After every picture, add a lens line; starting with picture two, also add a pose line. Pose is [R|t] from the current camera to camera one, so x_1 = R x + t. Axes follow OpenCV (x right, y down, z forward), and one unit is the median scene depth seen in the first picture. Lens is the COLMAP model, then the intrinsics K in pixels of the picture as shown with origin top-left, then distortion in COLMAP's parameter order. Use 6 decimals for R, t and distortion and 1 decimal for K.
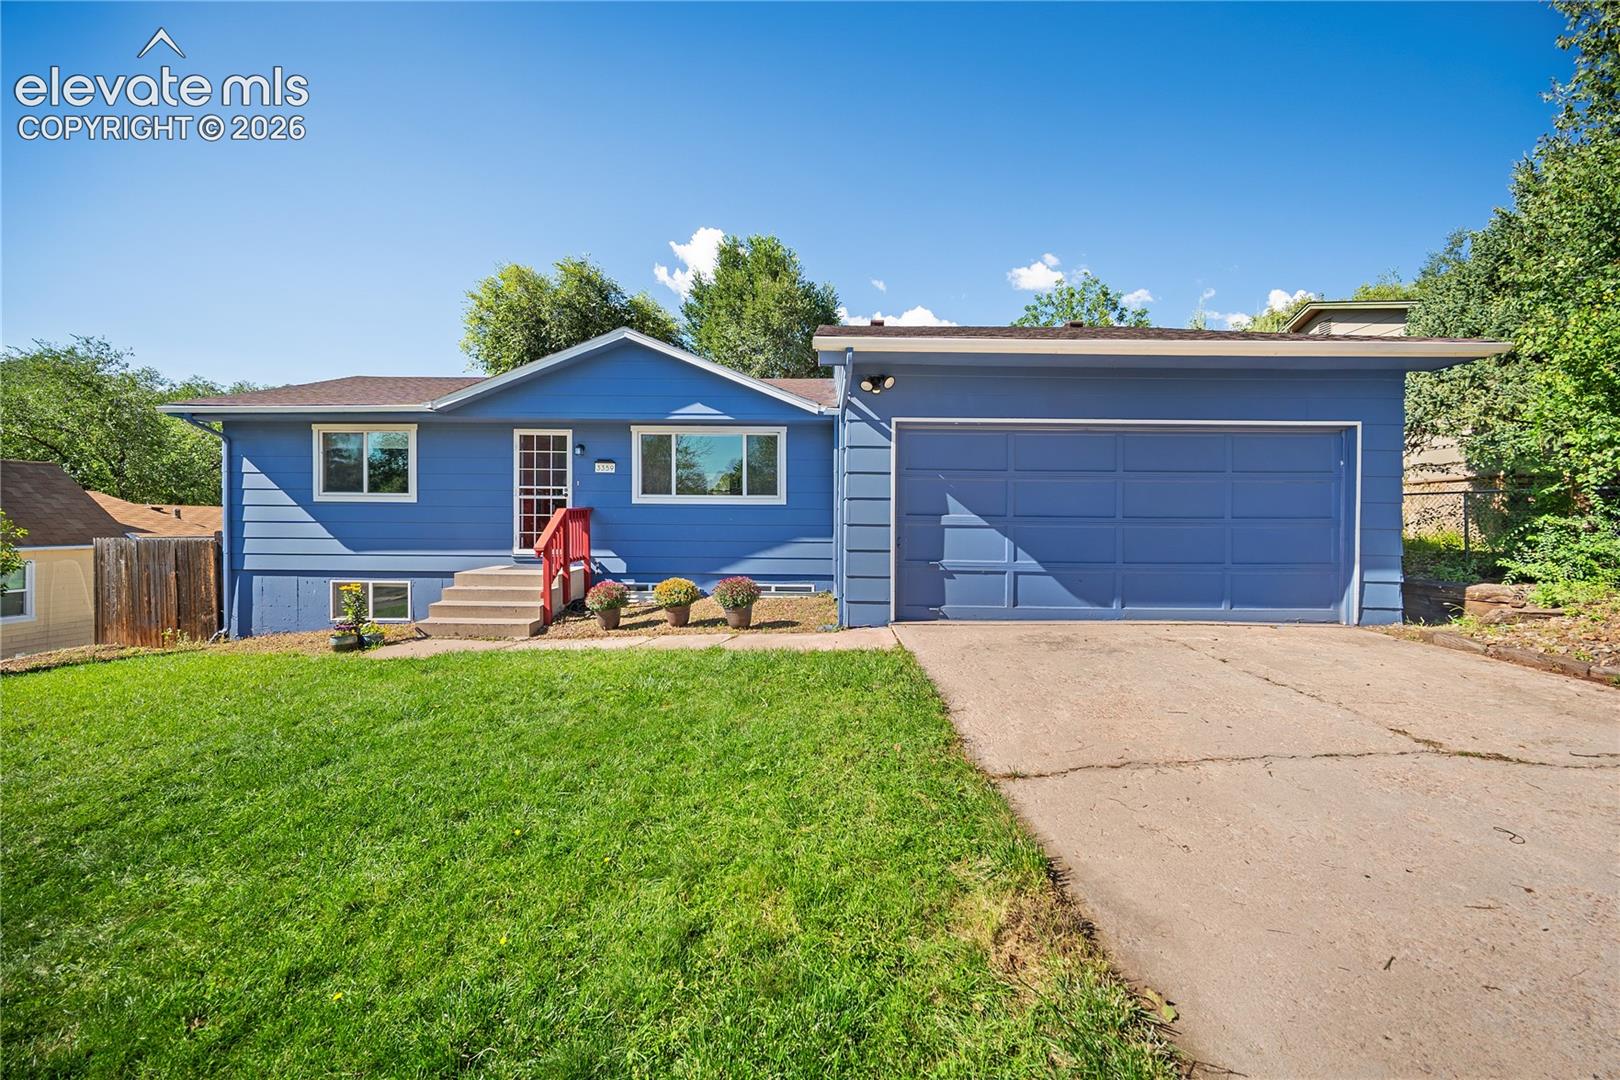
lens RADIAL K [[640.7, 0, 810.3], [0, 640.7, 533.7], [0, 0, 1]] dist [-0.002218, -0.000228]
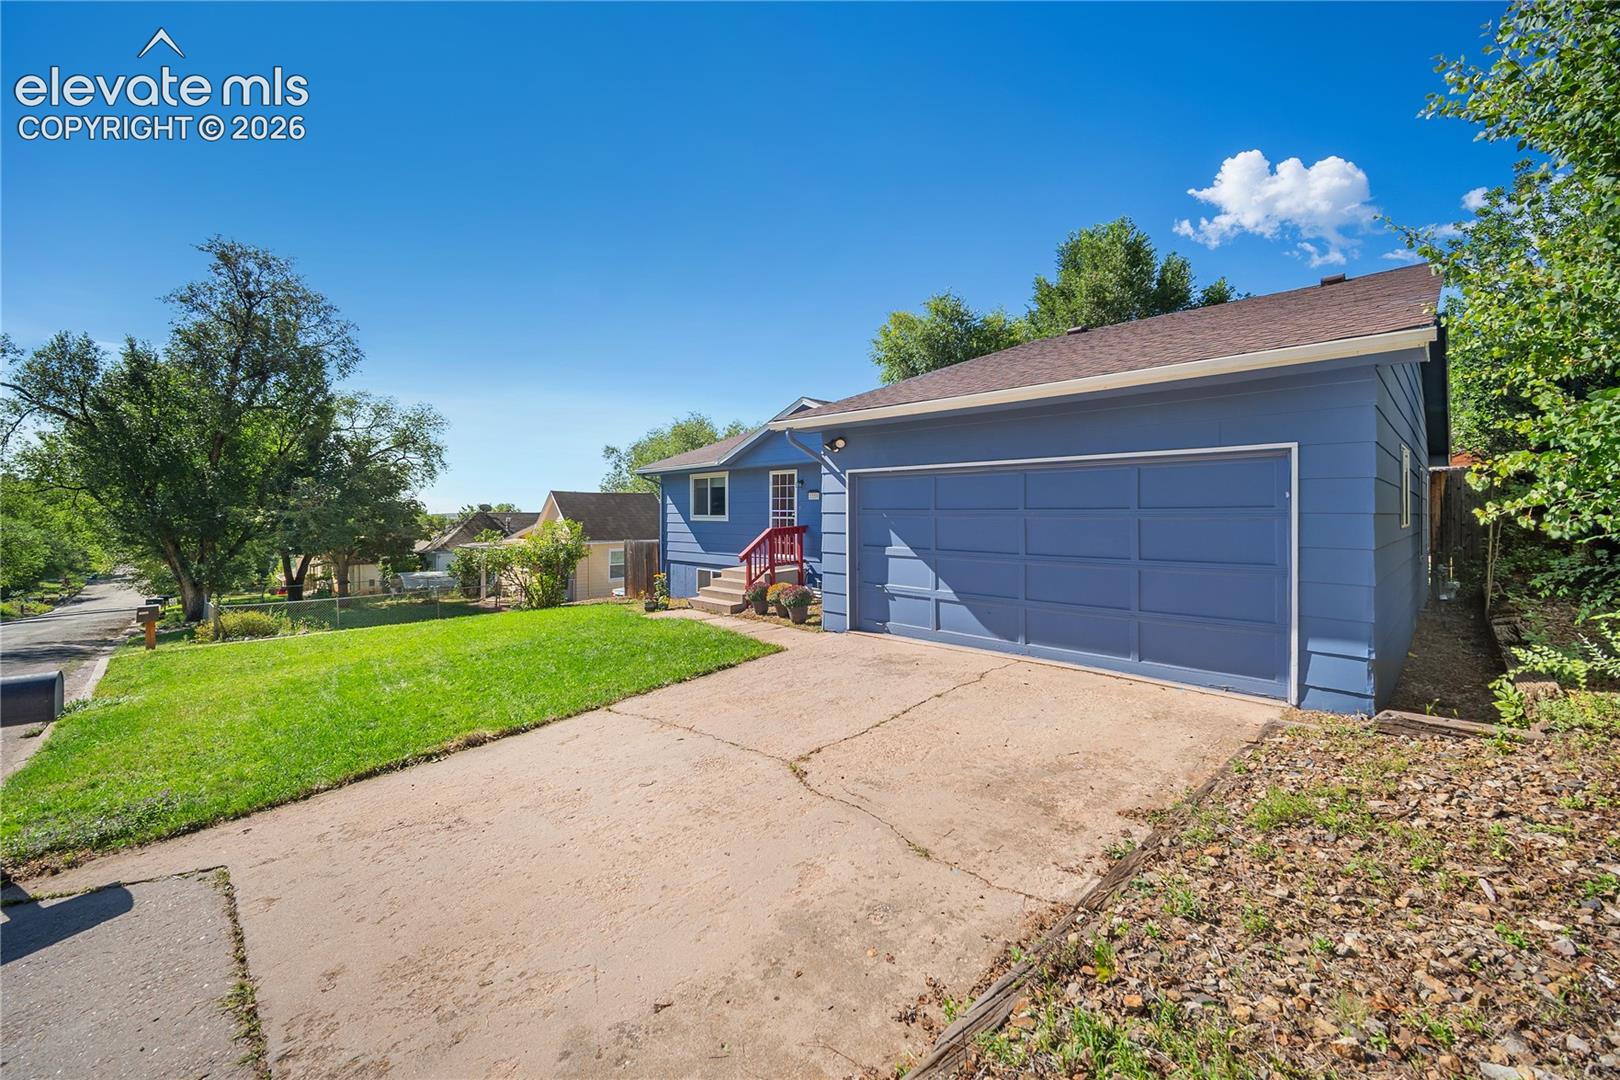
lens RADIAL K [[642.5, 0, 814.7], [0, 642.5, 525.8], [0, 0, 1]] dist [-0.000414, -0.000419]
pose [[0.714101, 0.006075, -0.700016, 0.632426], [0.001621, 0.999945, 0.010332, -0.053916], [0.700041, -0.008513, 0.714052, 0.029485]]
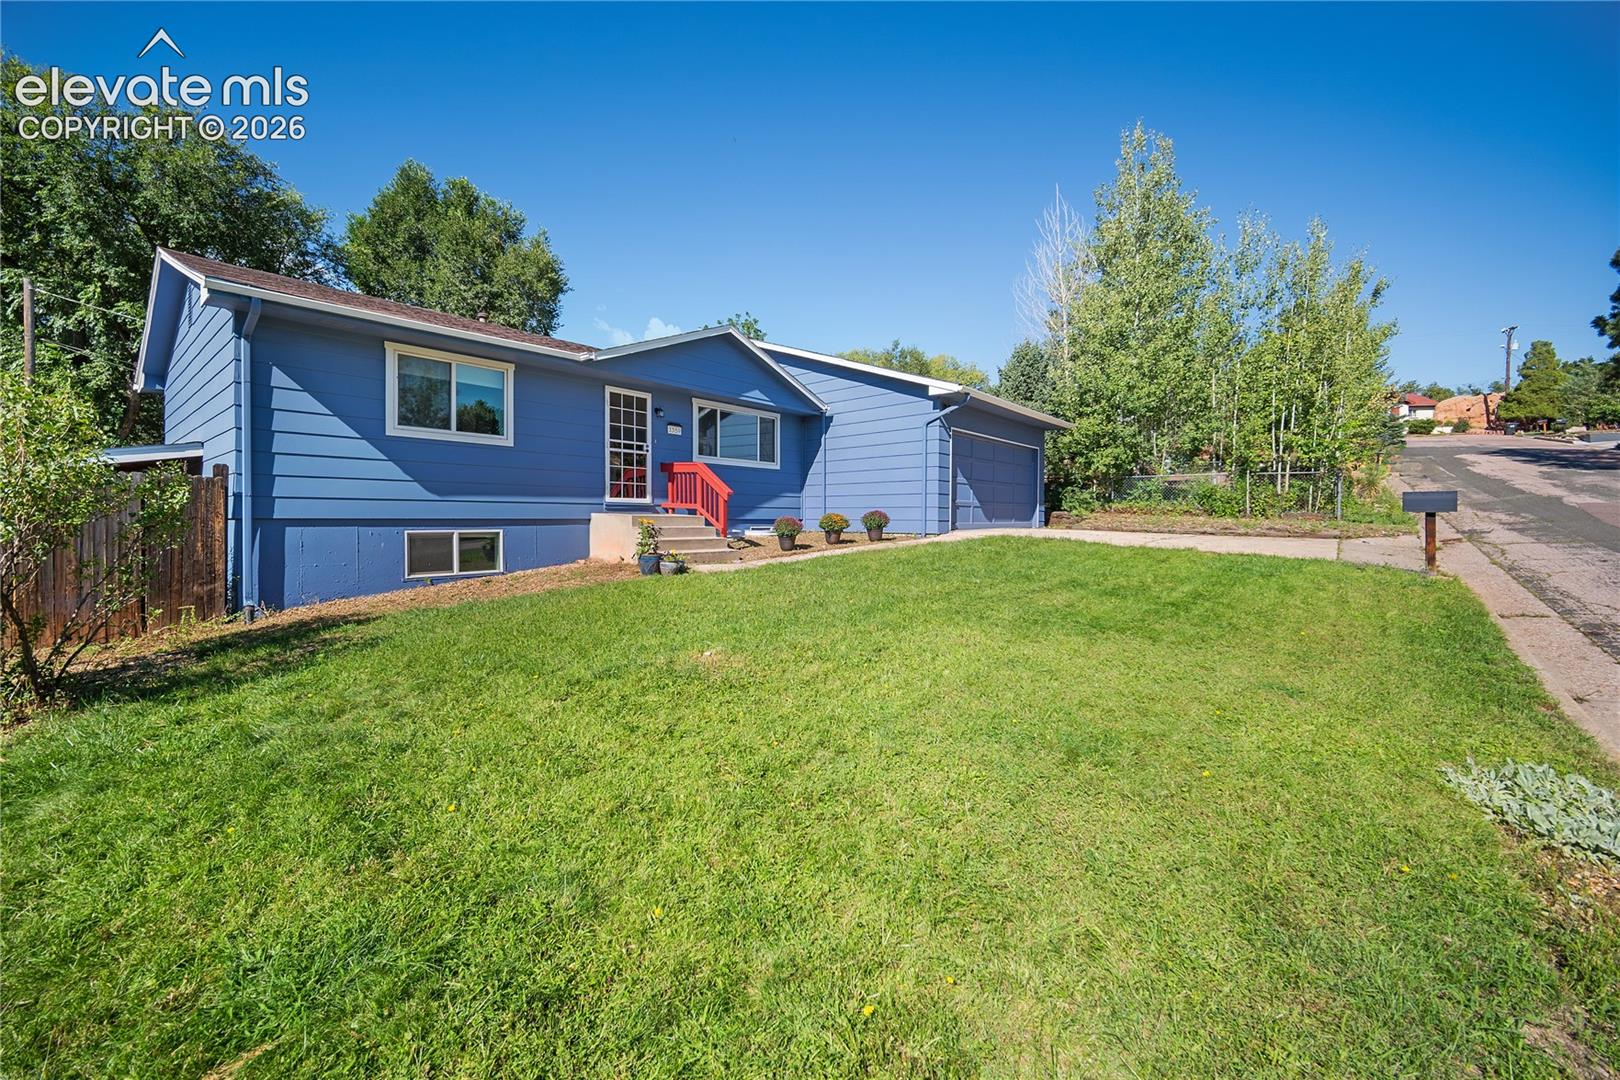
lens RADIAL K [[647.5, 0, 819.3], [0, 647.5, 519.7], [0, 0, 1]] dist [0.000338, 0.000065]
pose [[0.628836, -0.007536, 0.777501, -1.079999], [-0.003996, 0.999909, 0.012923, 0.045591], [-0.777528, -0.011233, 0.628749, 0.040009]]
